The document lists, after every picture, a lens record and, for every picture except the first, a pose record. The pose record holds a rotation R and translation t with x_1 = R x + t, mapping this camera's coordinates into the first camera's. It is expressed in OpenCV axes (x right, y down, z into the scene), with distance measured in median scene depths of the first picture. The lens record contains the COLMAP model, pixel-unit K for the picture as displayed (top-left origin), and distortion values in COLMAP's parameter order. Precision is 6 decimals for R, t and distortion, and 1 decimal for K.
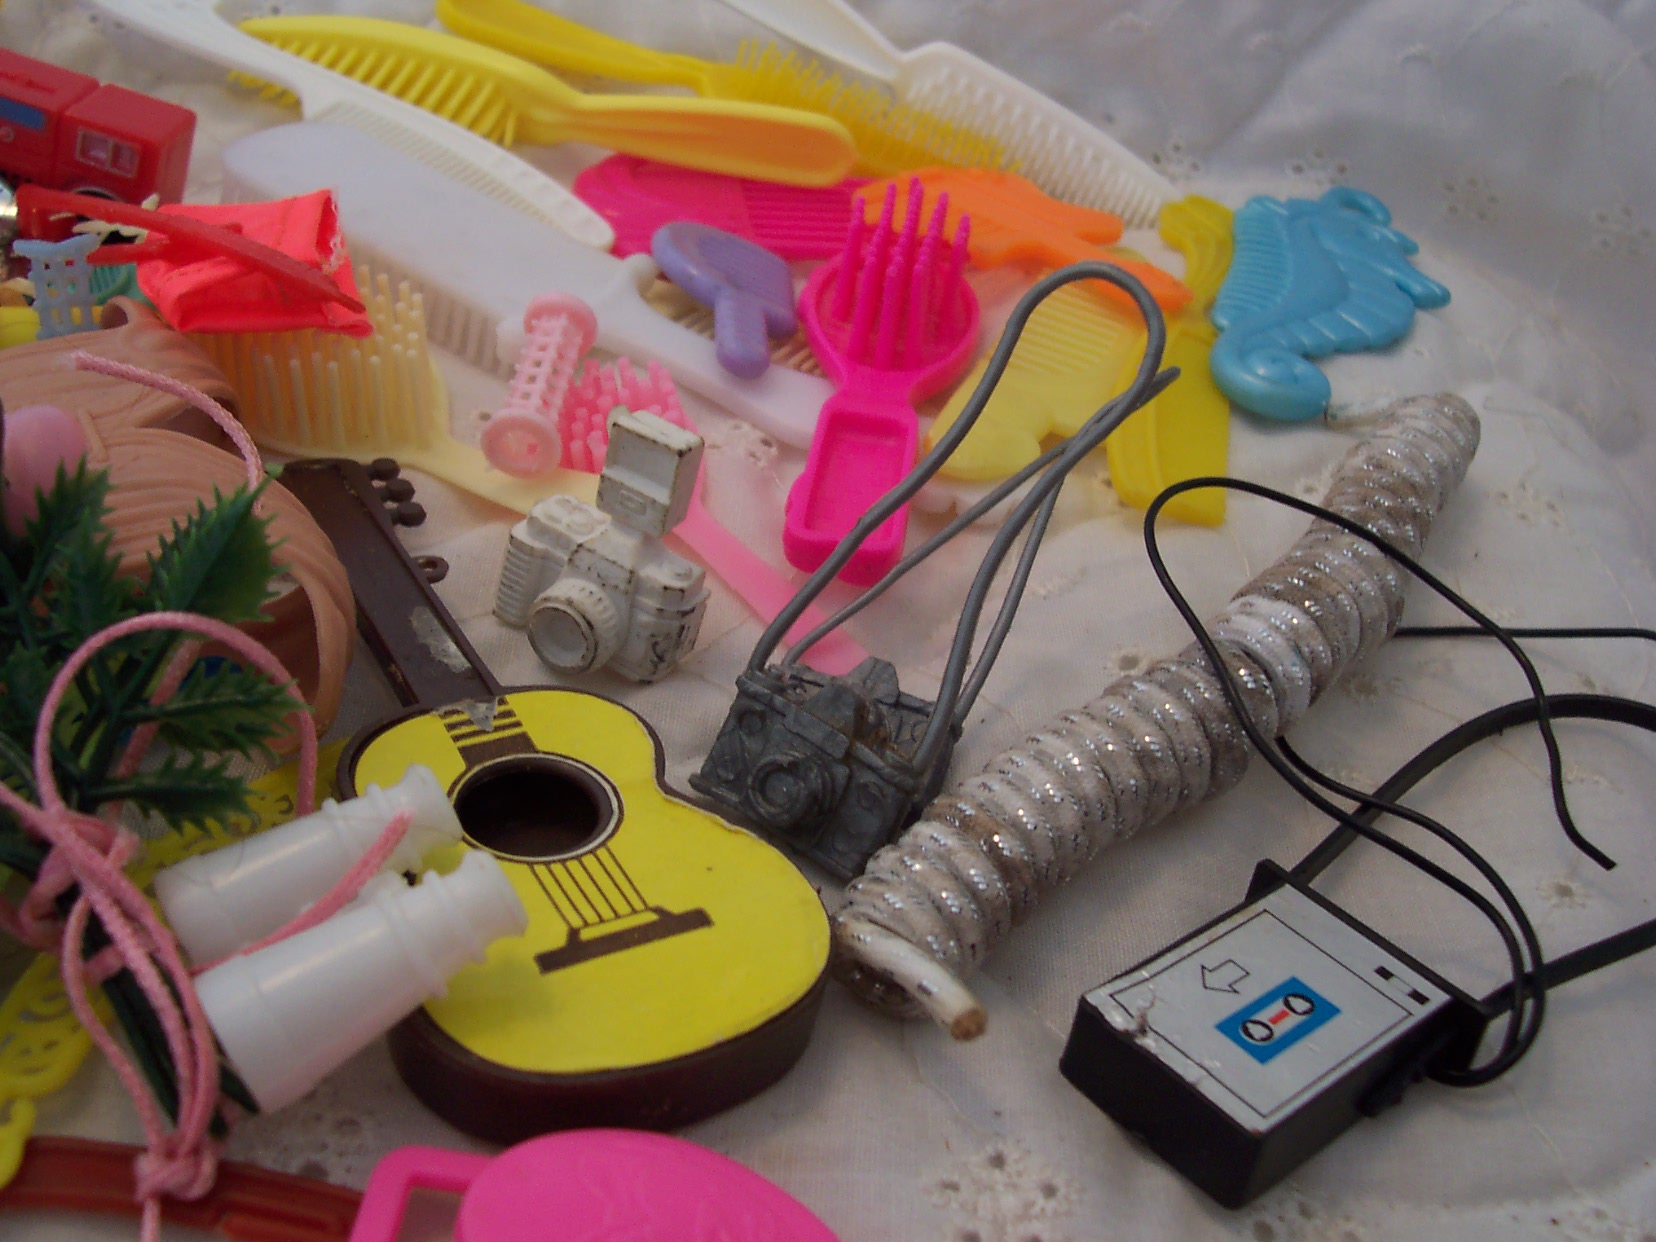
lens RADIAL K [[1801.2, 0, 860.0], [0, 1801.2, 619.6], [0, 0, 1]] dist [-0.186305, 0.176598]
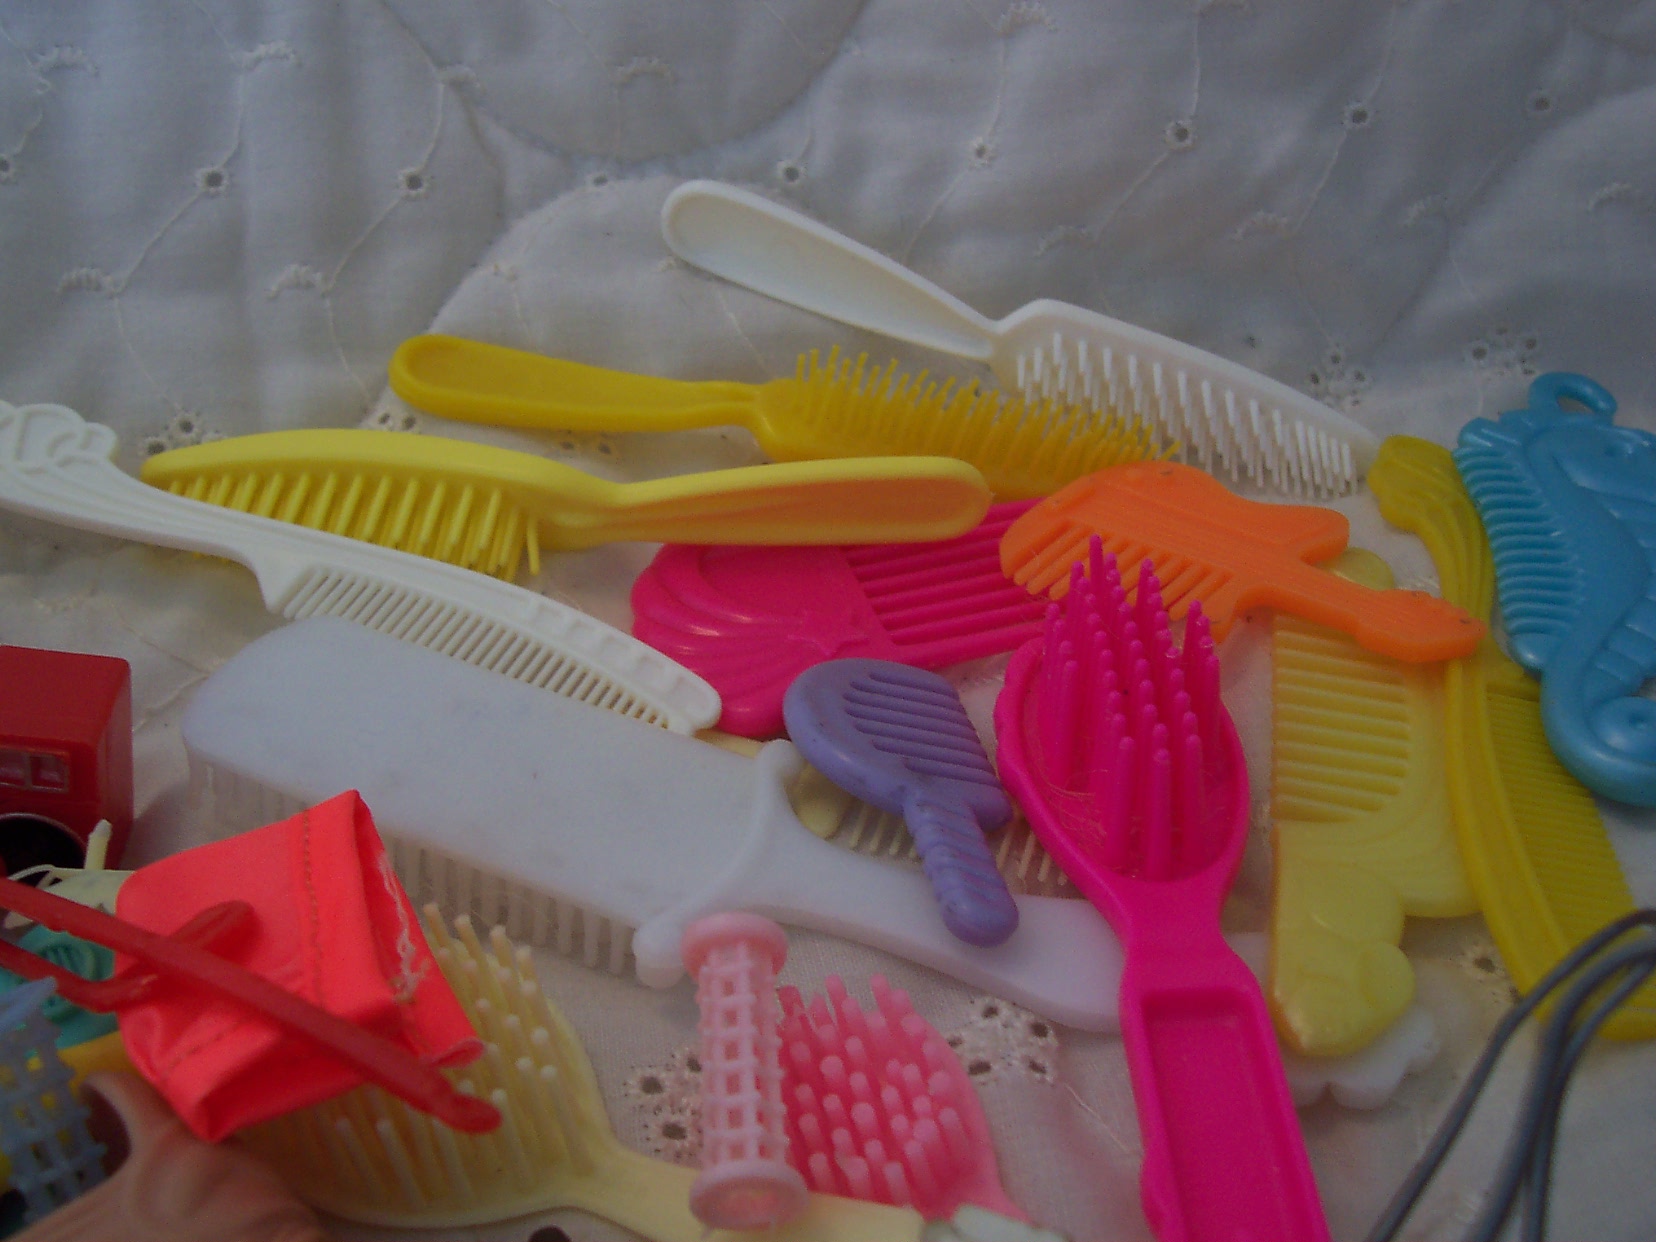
lens RADIAL K [[1801.2, 0, 860.0], [0, 1801.2, 619.6], [0, 0, 1]] dist [-0.186305, 0.176598]
pose [[0.980346, -0.195040, 0.029676, -0.090553], [0.195088, 0.980785, 0.001296, -0.222475], [-0.029358, 0.004519, 0.999559, 0.234296]]
